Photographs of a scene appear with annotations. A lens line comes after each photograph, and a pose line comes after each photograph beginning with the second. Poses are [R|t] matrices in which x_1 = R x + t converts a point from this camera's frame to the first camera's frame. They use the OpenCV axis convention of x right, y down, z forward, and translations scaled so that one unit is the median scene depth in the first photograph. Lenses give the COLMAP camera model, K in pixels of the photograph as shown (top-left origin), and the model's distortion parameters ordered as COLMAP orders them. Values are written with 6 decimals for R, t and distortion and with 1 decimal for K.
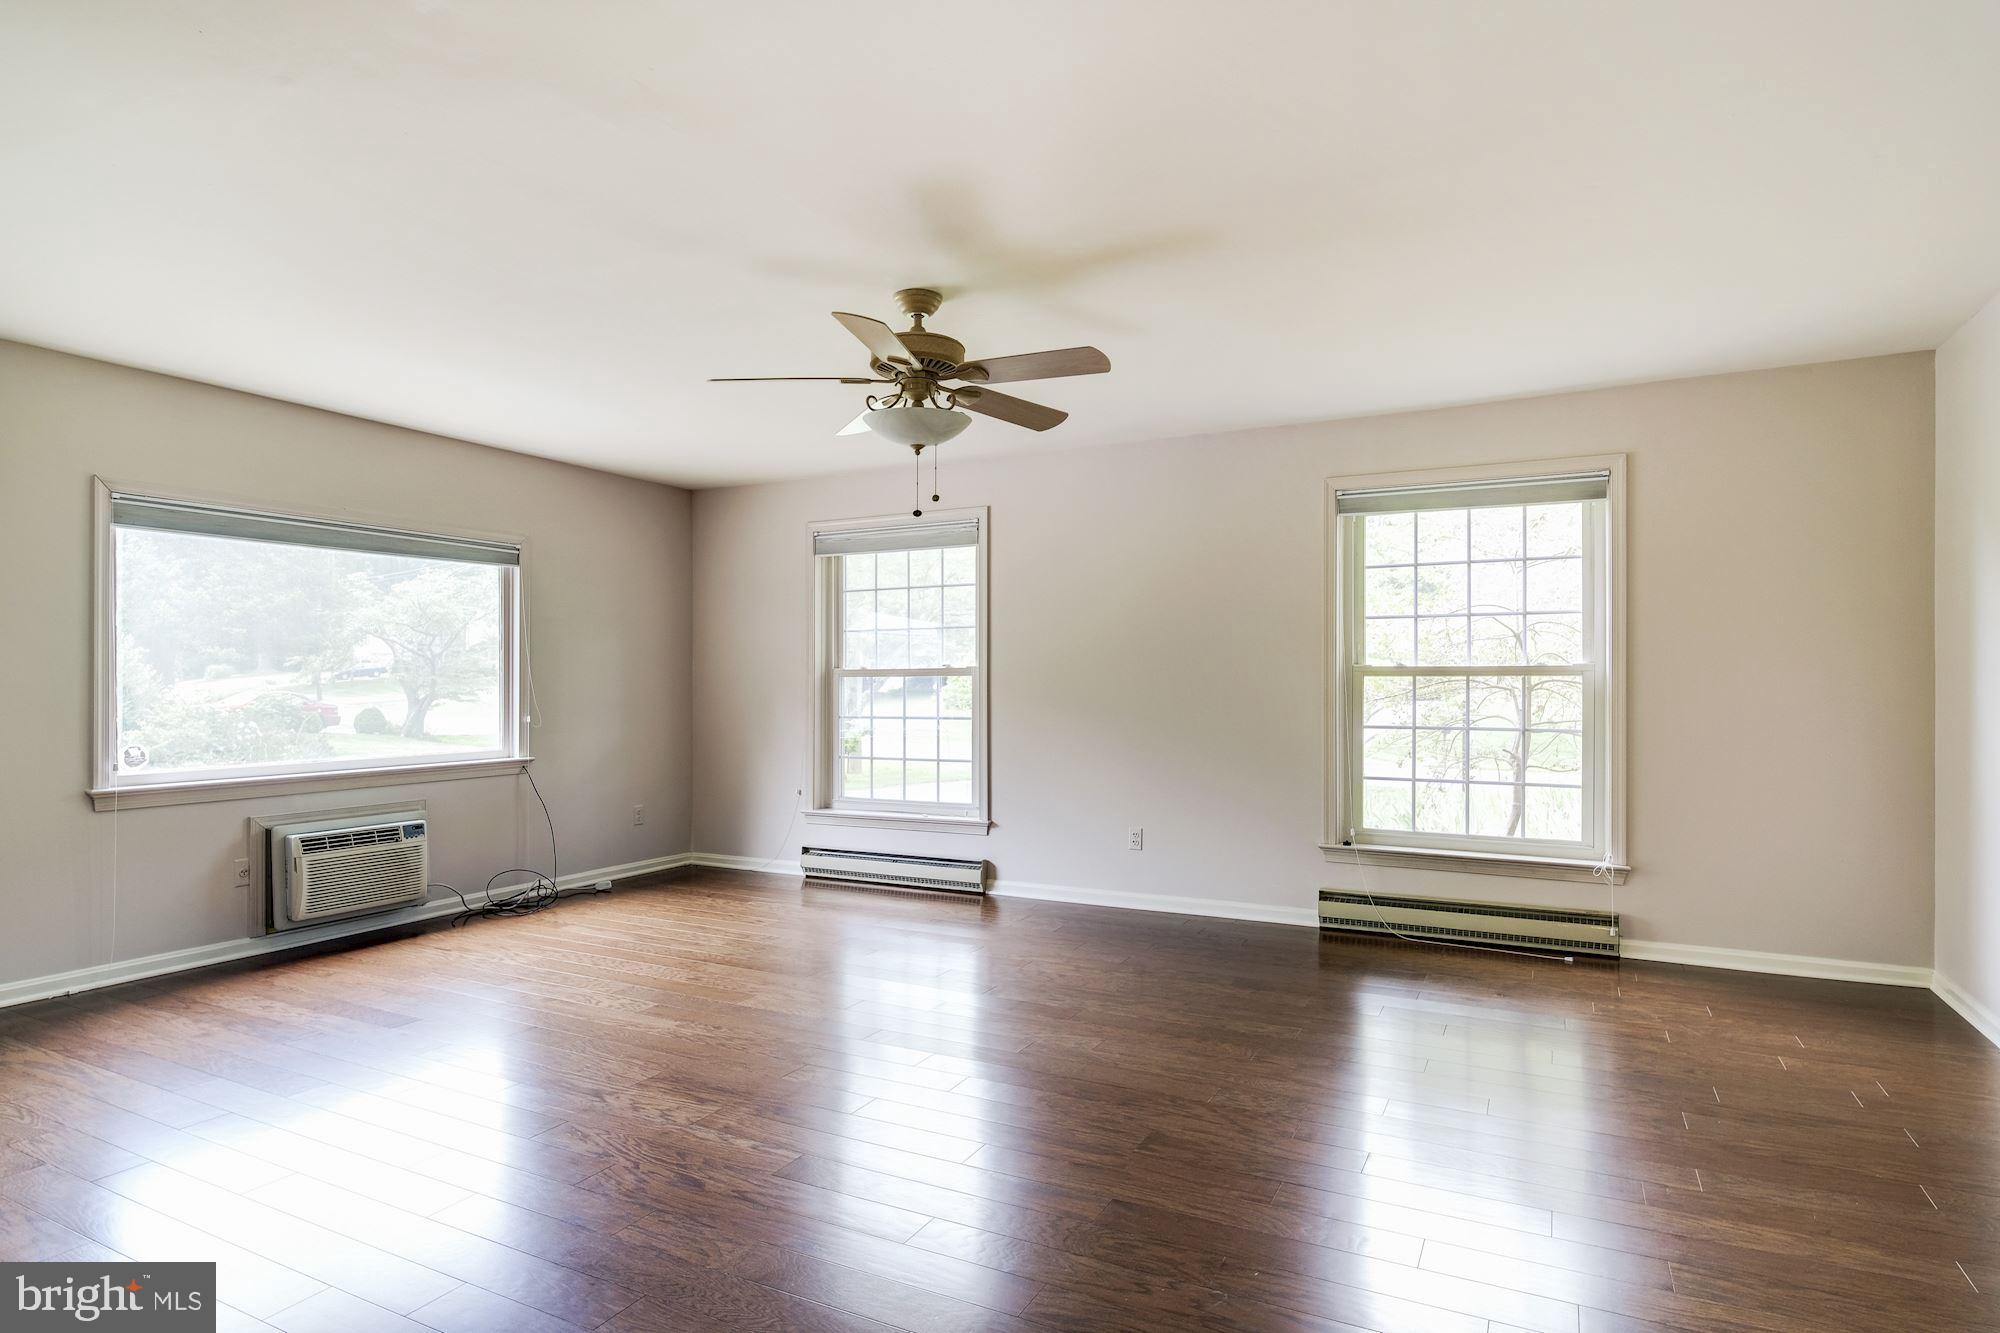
lens RADIAL K [[1075.8, 0, 1002.9], [0, 1075.8, 688.6], [0, 0, 1]] dist [-0.001646, 0.000018]
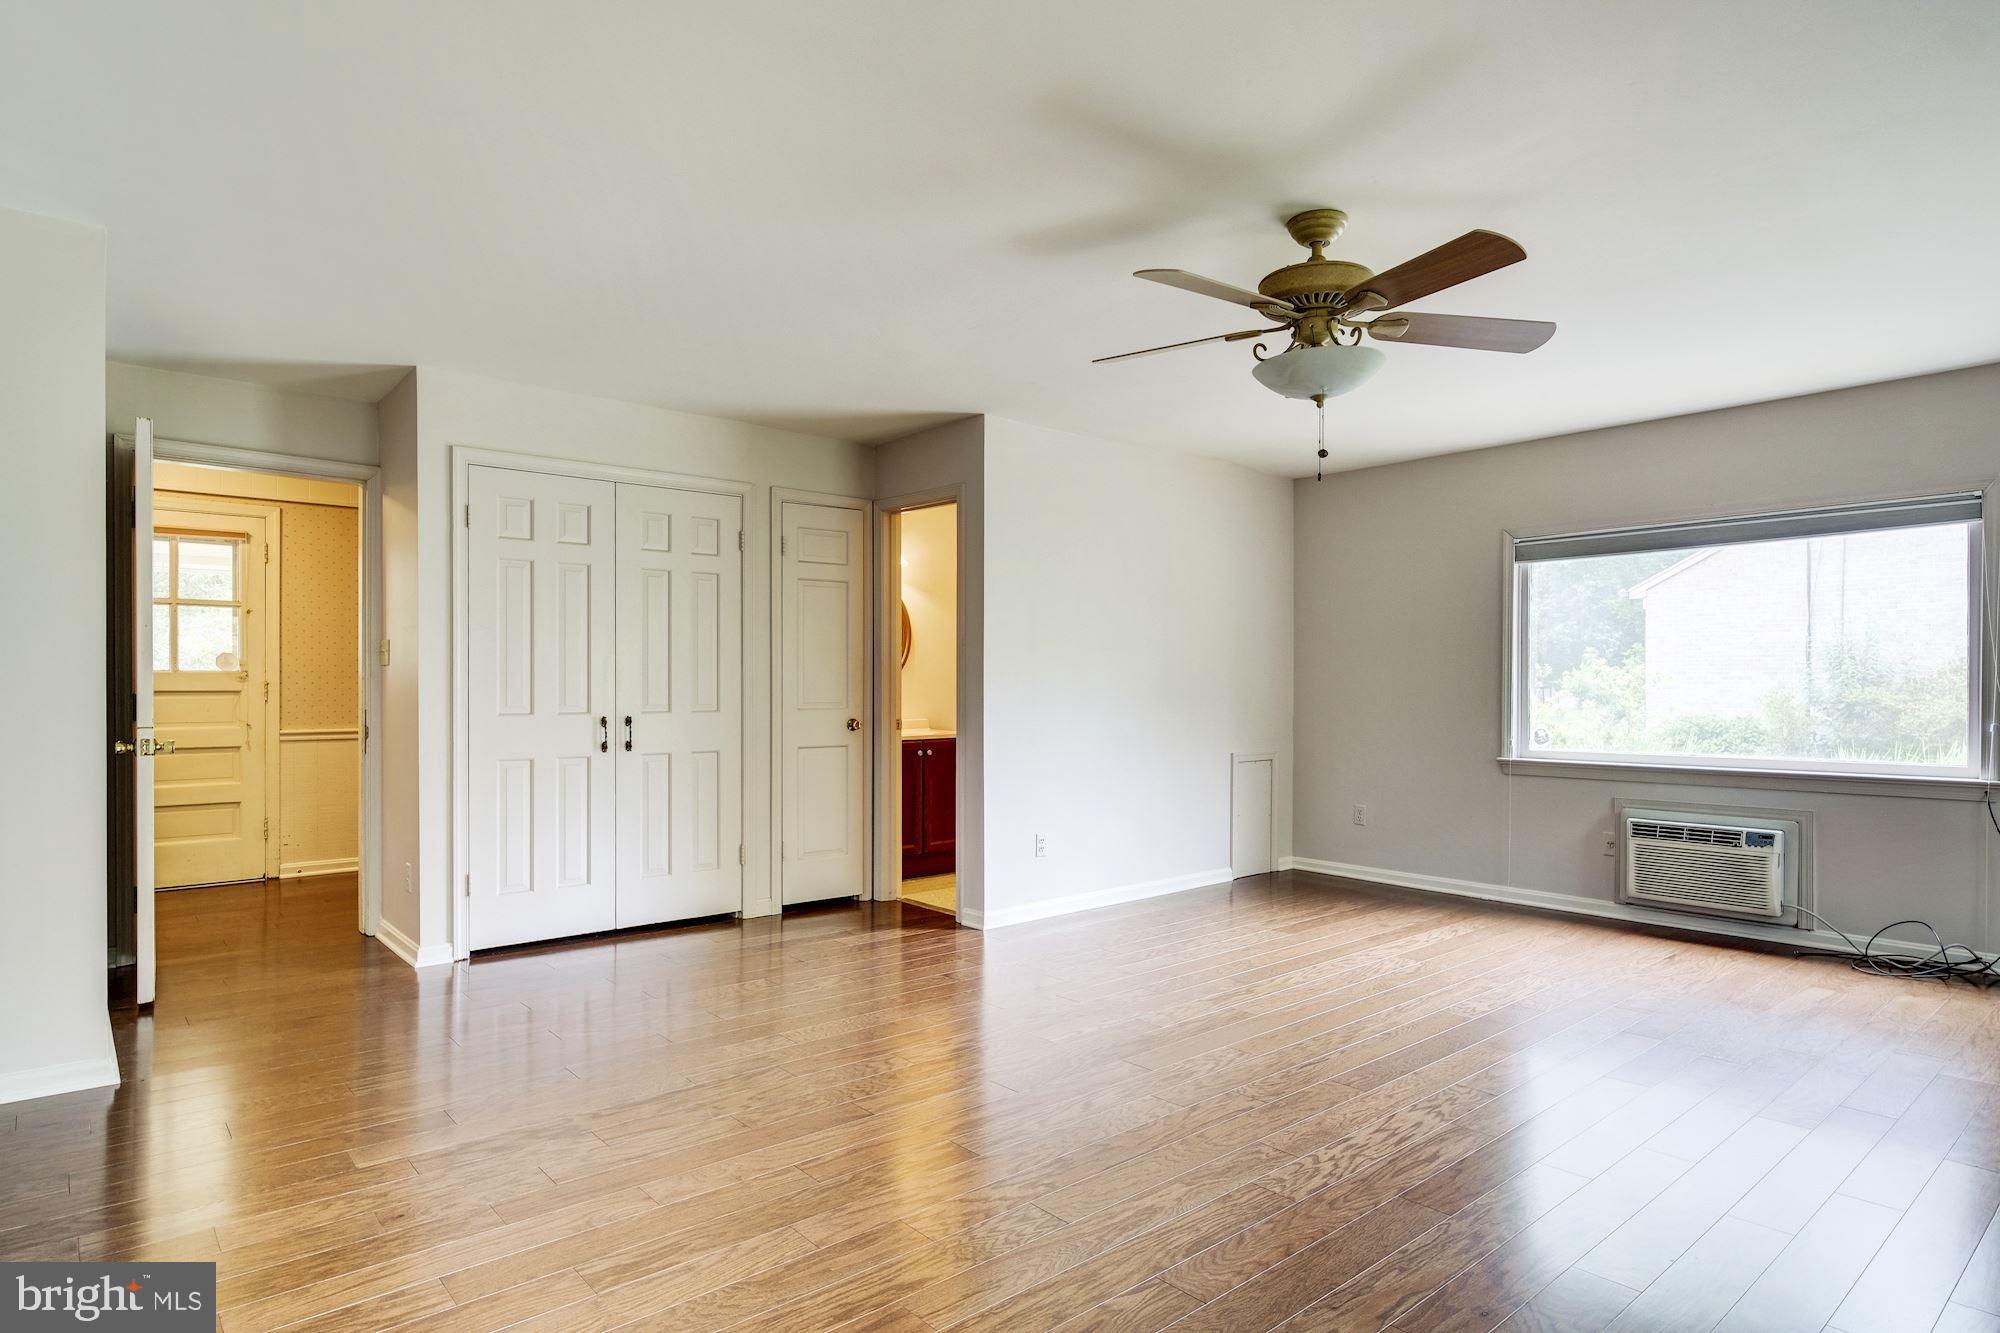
lens RADIAL K [[1075.8, 0, 1002.9], [0, 1075.8, 688.6], [0, 0, 1]] dist [-0.001646, 0.000018]
pose [[-0.365387, 0.004764, -0.930844, 0.592768], [-0.002015, 0.999981, 0.005908, -0.001284], [0.930854, 0.004034, -0.365370, 0.800182]]
